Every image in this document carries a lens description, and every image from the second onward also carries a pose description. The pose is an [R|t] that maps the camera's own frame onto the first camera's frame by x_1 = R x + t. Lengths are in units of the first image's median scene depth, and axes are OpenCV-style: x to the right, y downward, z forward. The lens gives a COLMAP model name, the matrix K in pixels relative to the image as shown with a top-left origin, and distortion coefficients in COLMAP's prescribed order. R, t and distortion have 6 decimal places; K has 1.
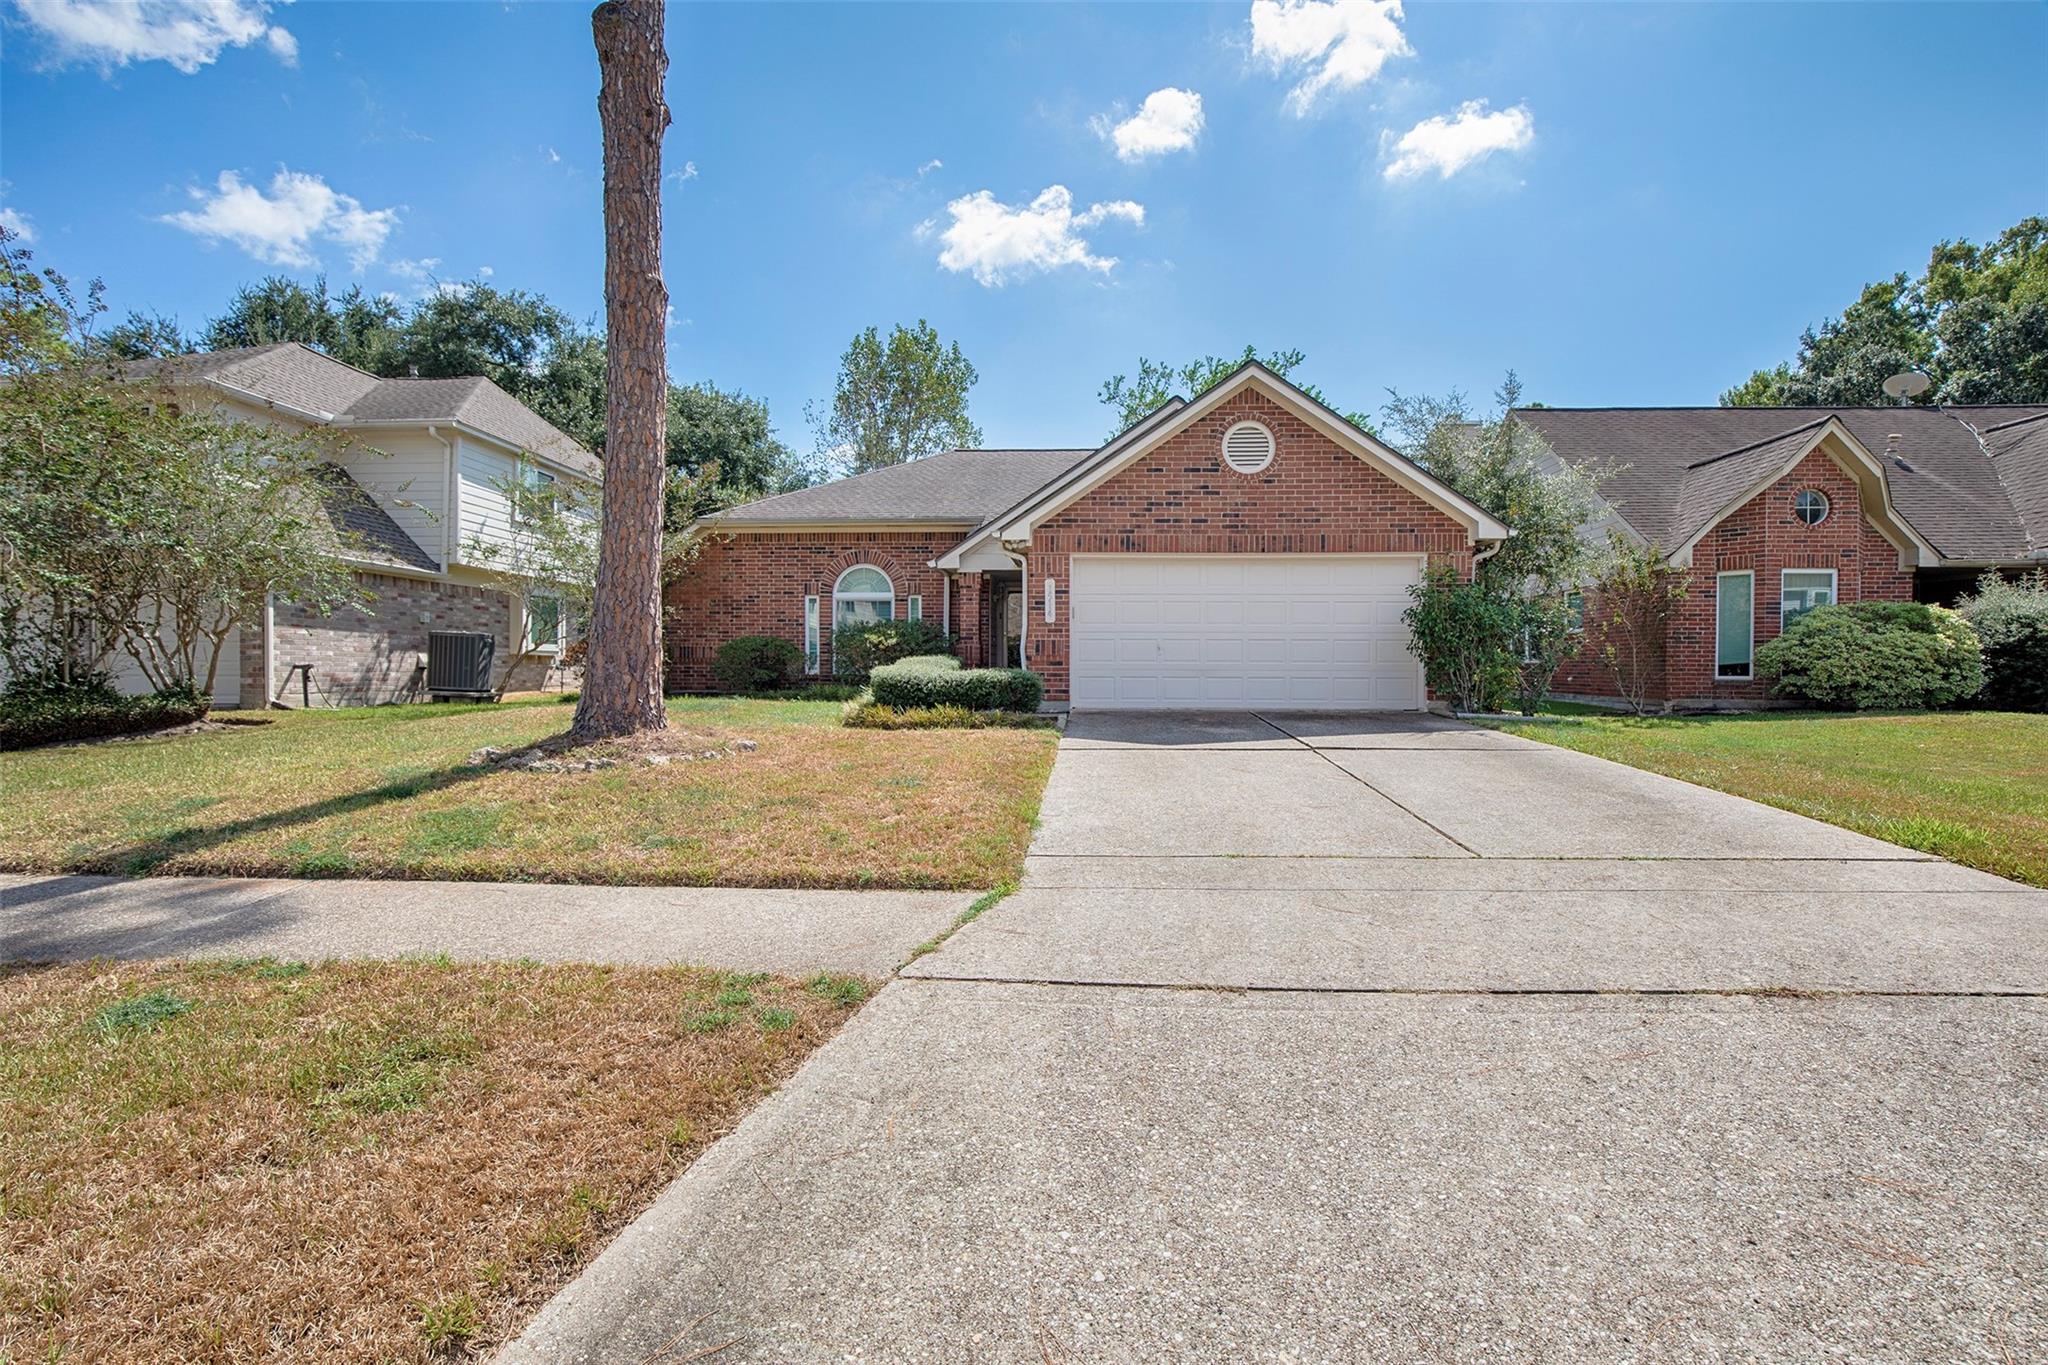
lens RADIAL K [[936.8, 0, 1024.1], [0, 936.8, 680.5], [0, 0, 1]] dist [-0.033727, 0.005848]
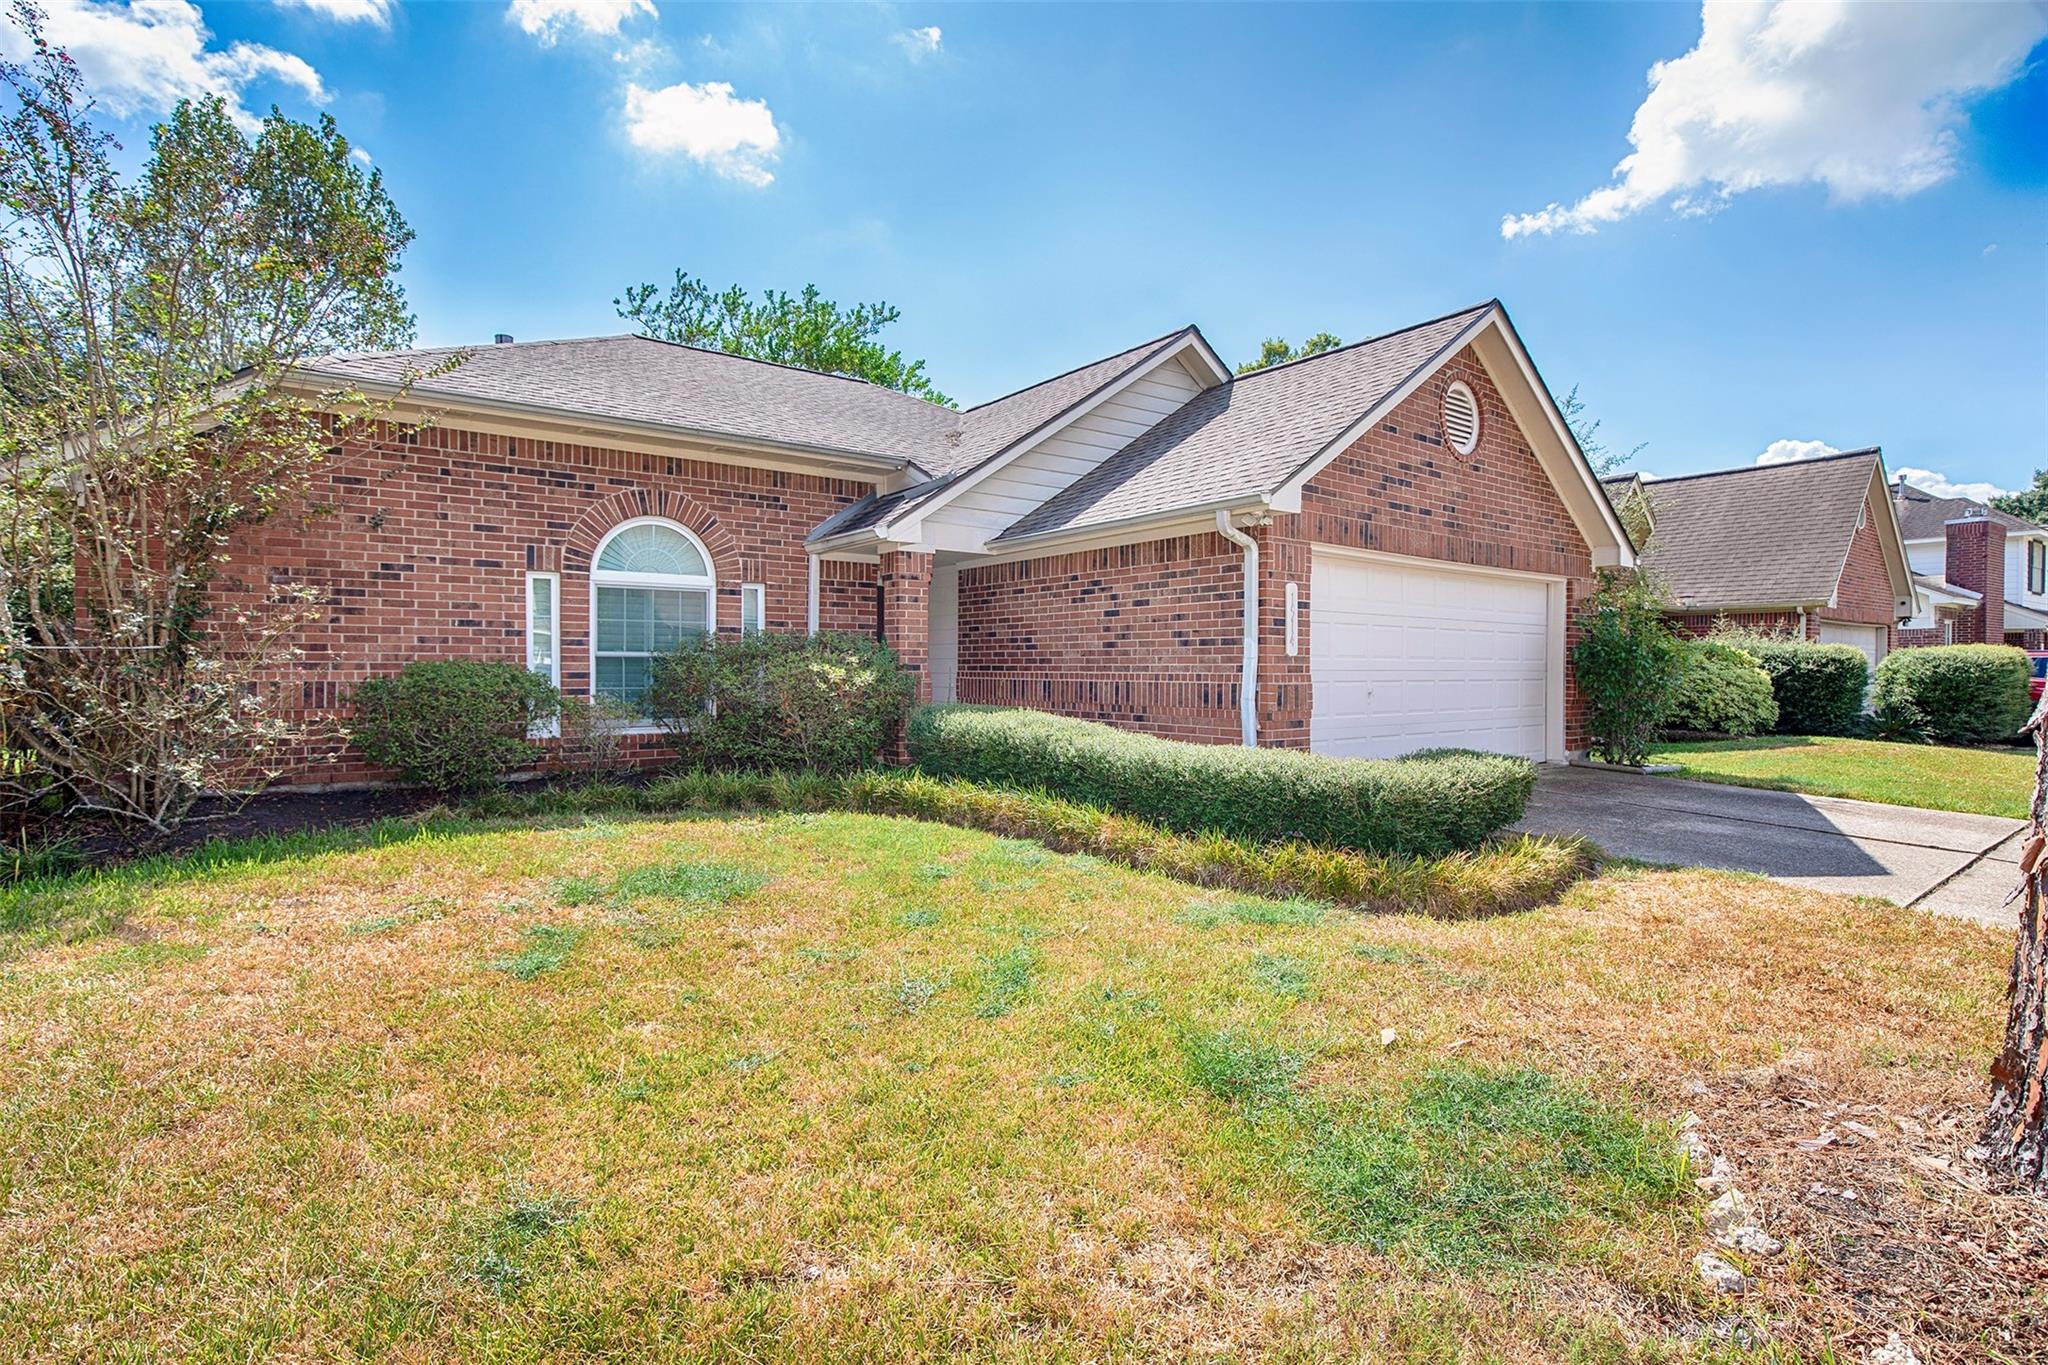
lens RADIAL K [[985.8, 0, 1025.0], [0, 985.8, 678.6], [0, 0, 1]] dist [-0.001761, -0.000060]
pose [[0.750902, -0.009030, 0.660352, -0.379607], [0.007903, 0.999958, 0.004687, -0.037543], [-0.660367, 0.001699, 0.750941, 0.466471]]
